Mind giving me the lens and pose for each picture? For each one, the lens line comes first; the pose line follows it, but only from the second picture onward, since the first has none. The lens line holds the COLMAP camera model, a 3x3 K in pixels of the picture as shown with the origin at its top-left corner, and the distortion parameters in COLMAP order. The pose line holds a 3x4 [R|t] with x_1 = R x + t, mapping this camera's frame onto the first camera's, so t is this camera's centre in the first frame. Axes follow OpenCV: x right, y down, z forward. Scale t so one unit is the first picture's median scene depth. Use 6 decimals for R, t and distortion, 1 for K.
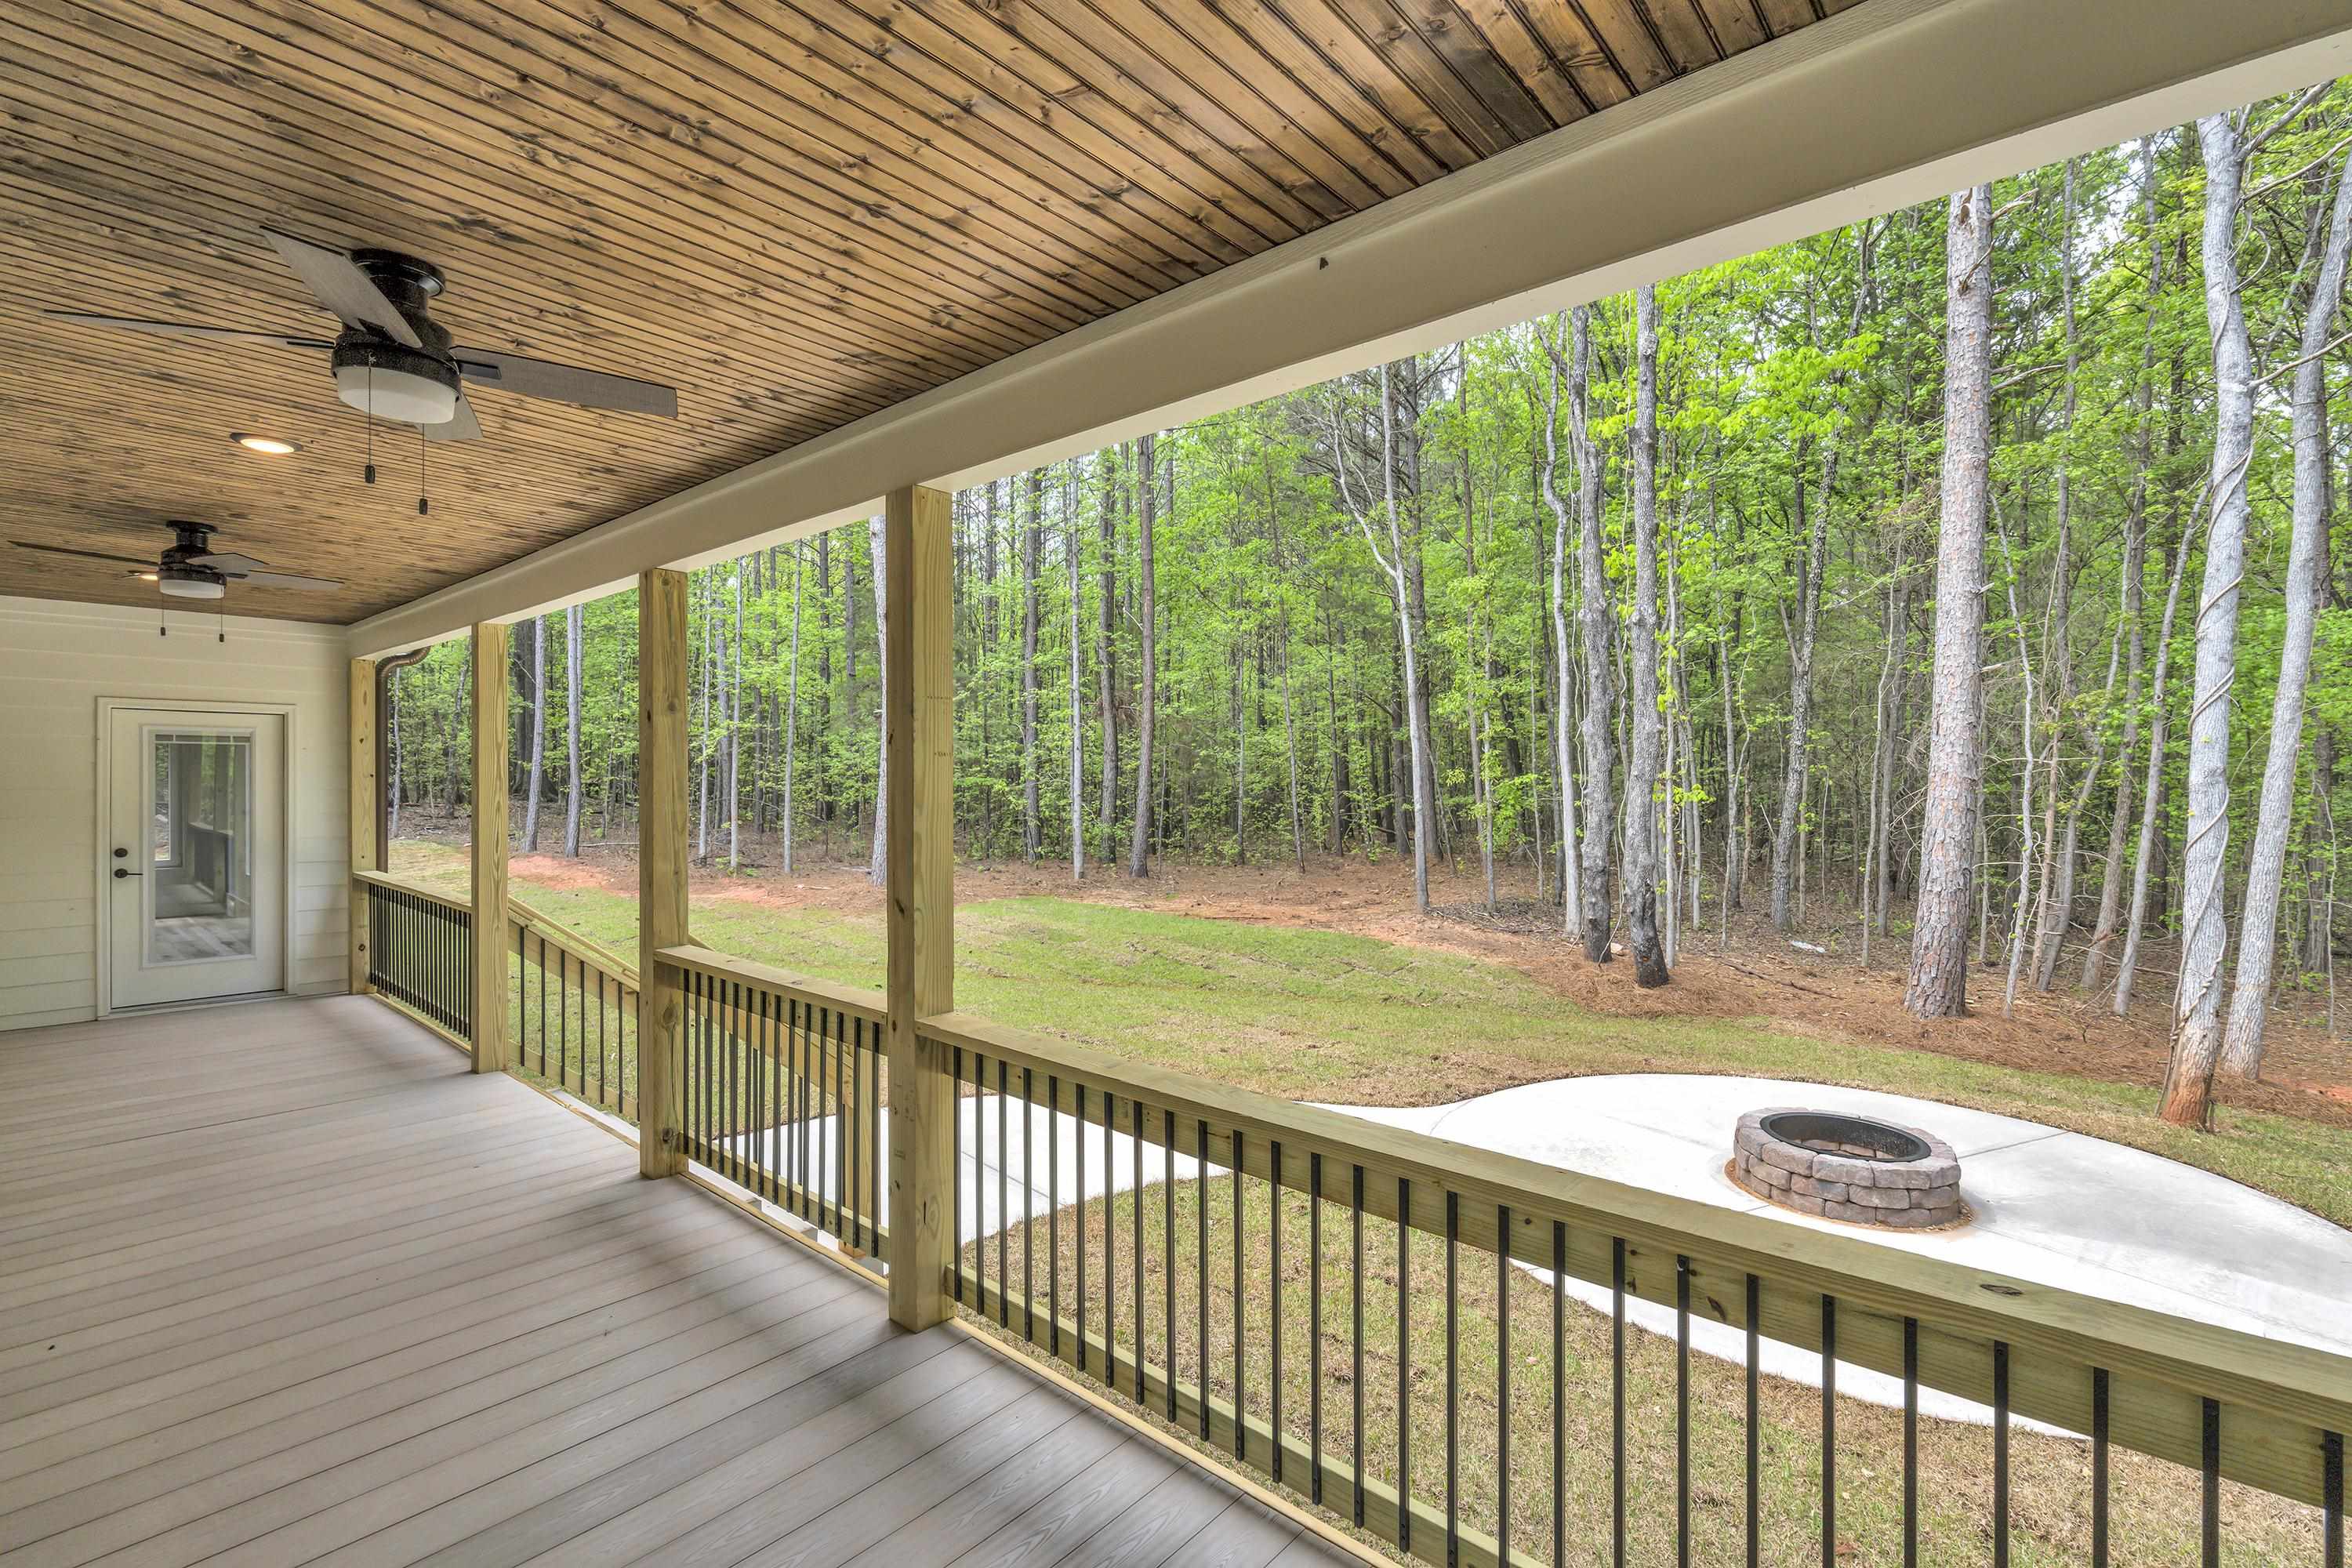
lens RADIAL K [[1084.0, 0, 1176.0], [0, 1084.0, 784.0], [0, 0, 1]] dist [-0.000792, 0.000139]
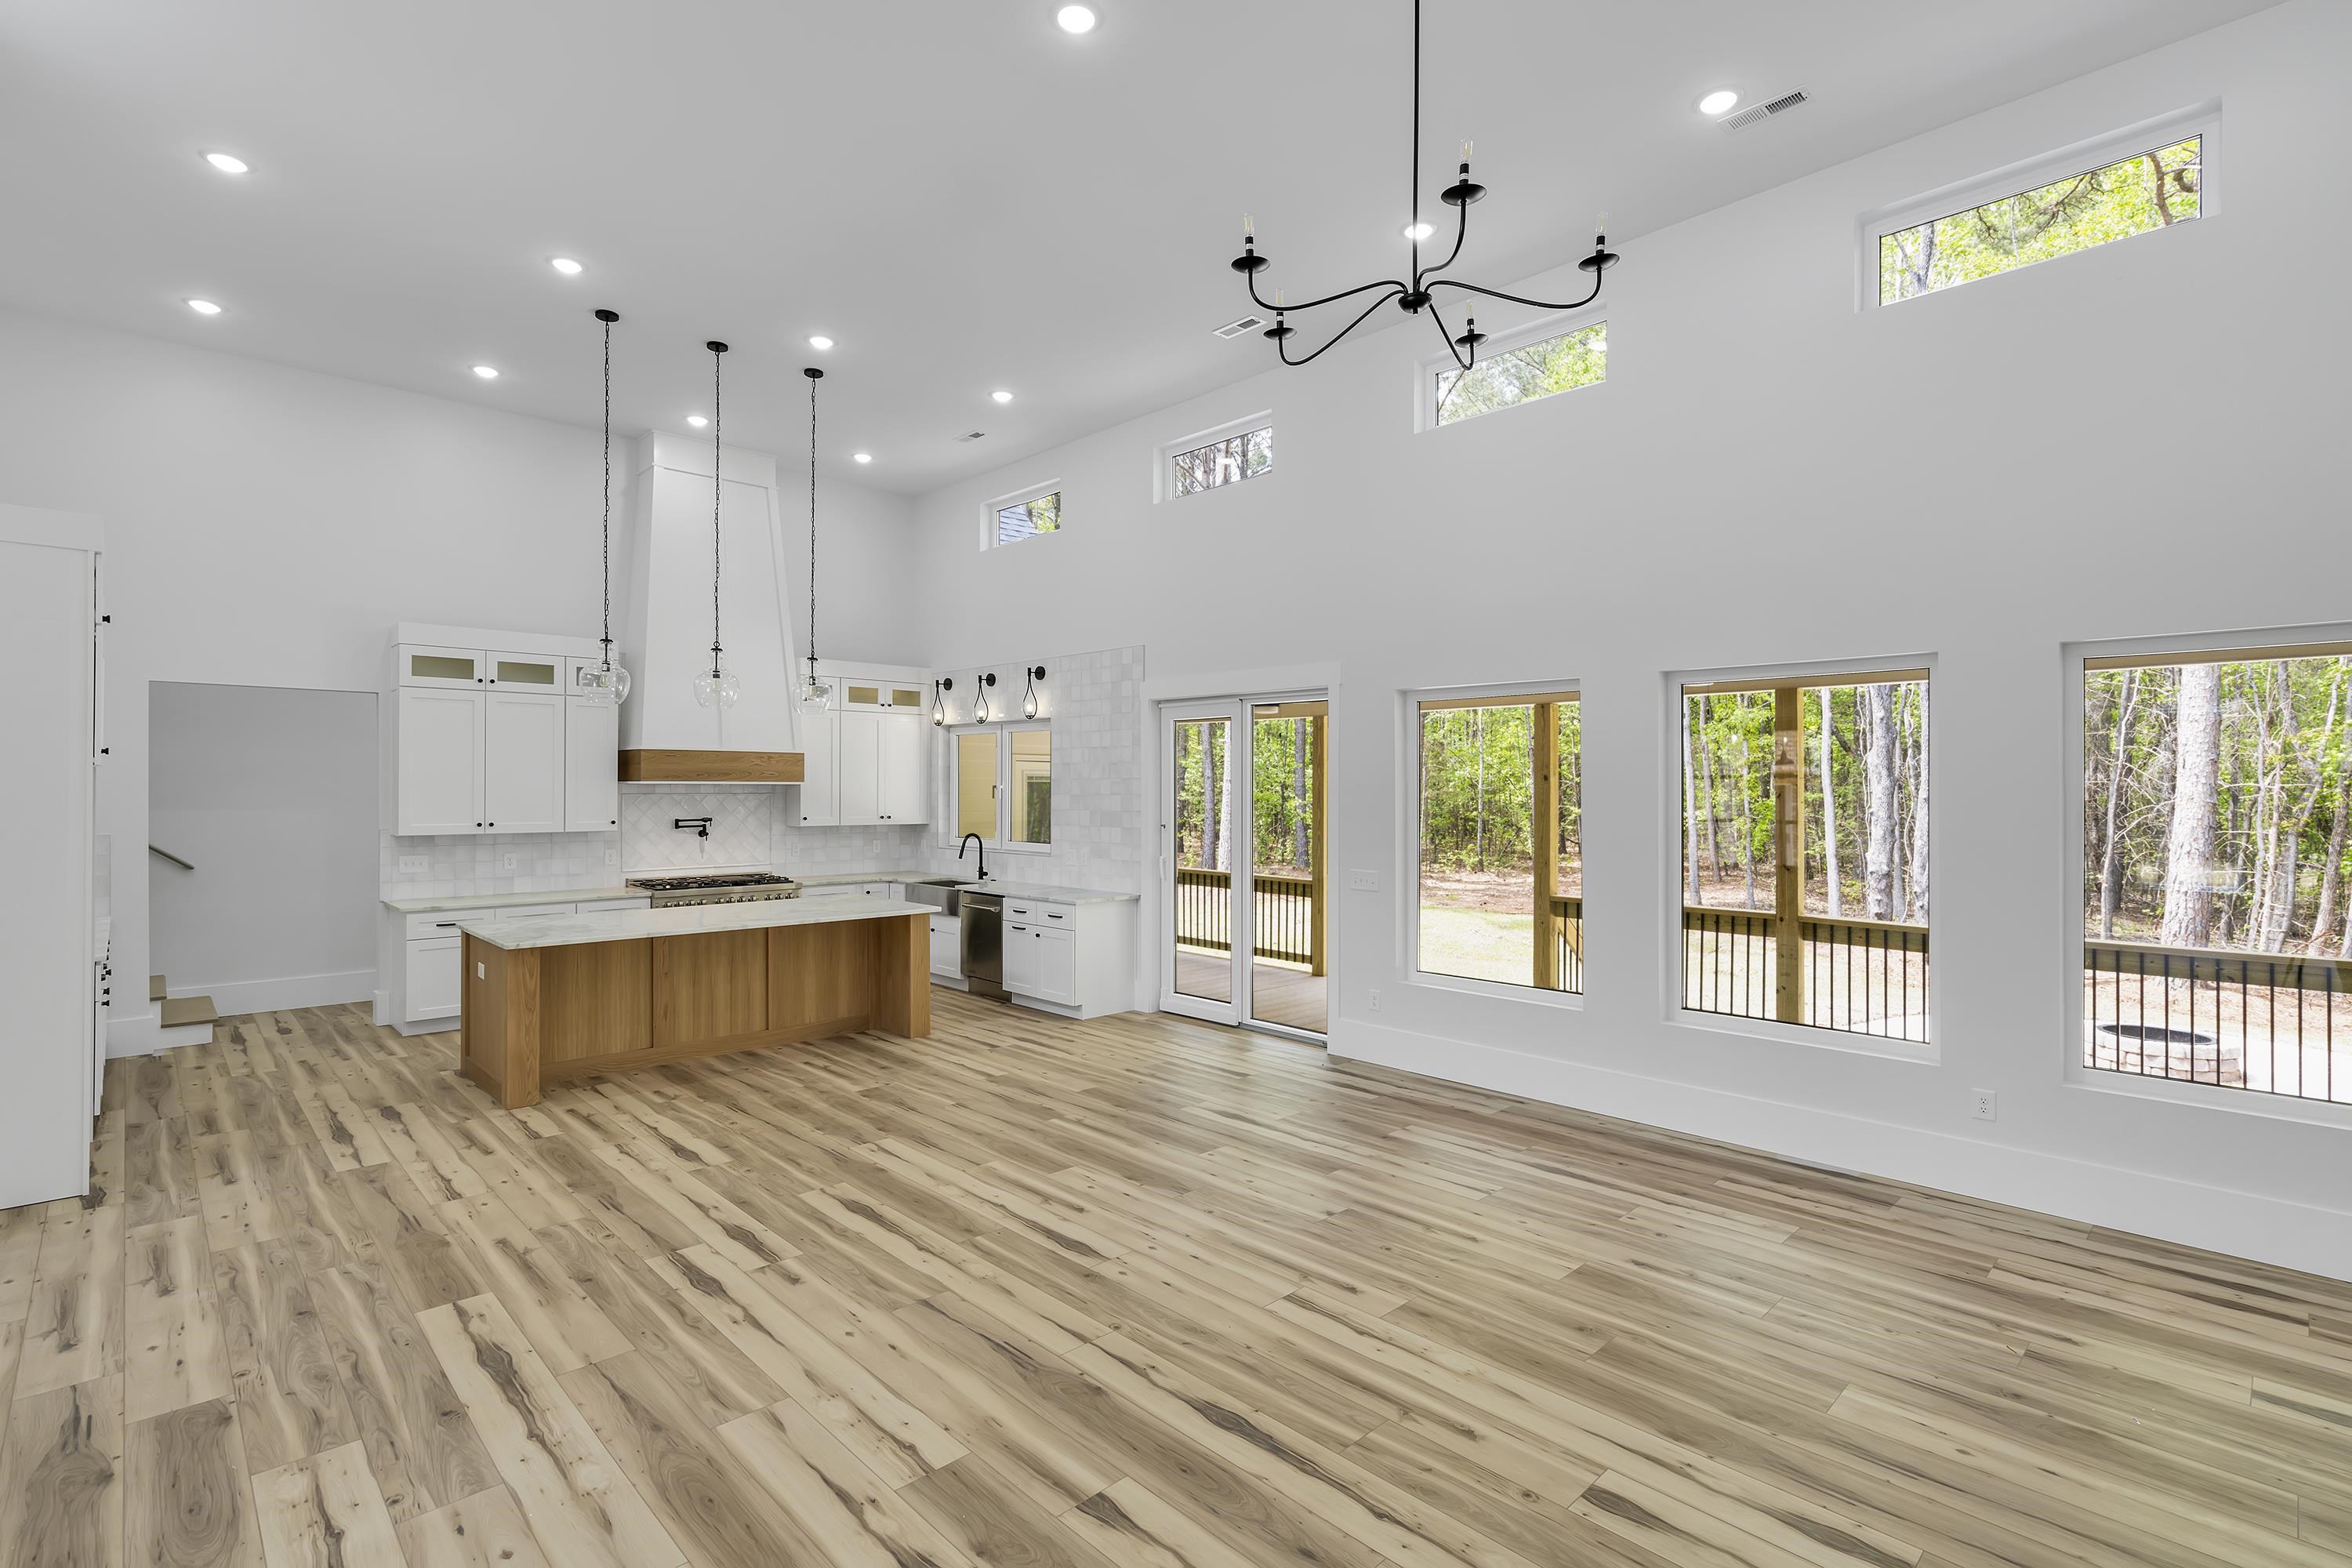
lens RADIAL K [[1084.0, 0, 1176.0], [0, 1084.0, 784.0], [0, 0, 1]] dist [-0.000792, 0.000139]
pose [[0.995094, 0.001305, -0.098921, -0.259646], [-0.002400, 0.999937, -0.010947, -0.007321], [0.098900, 0.011131, 0.995035, -0.284603]]
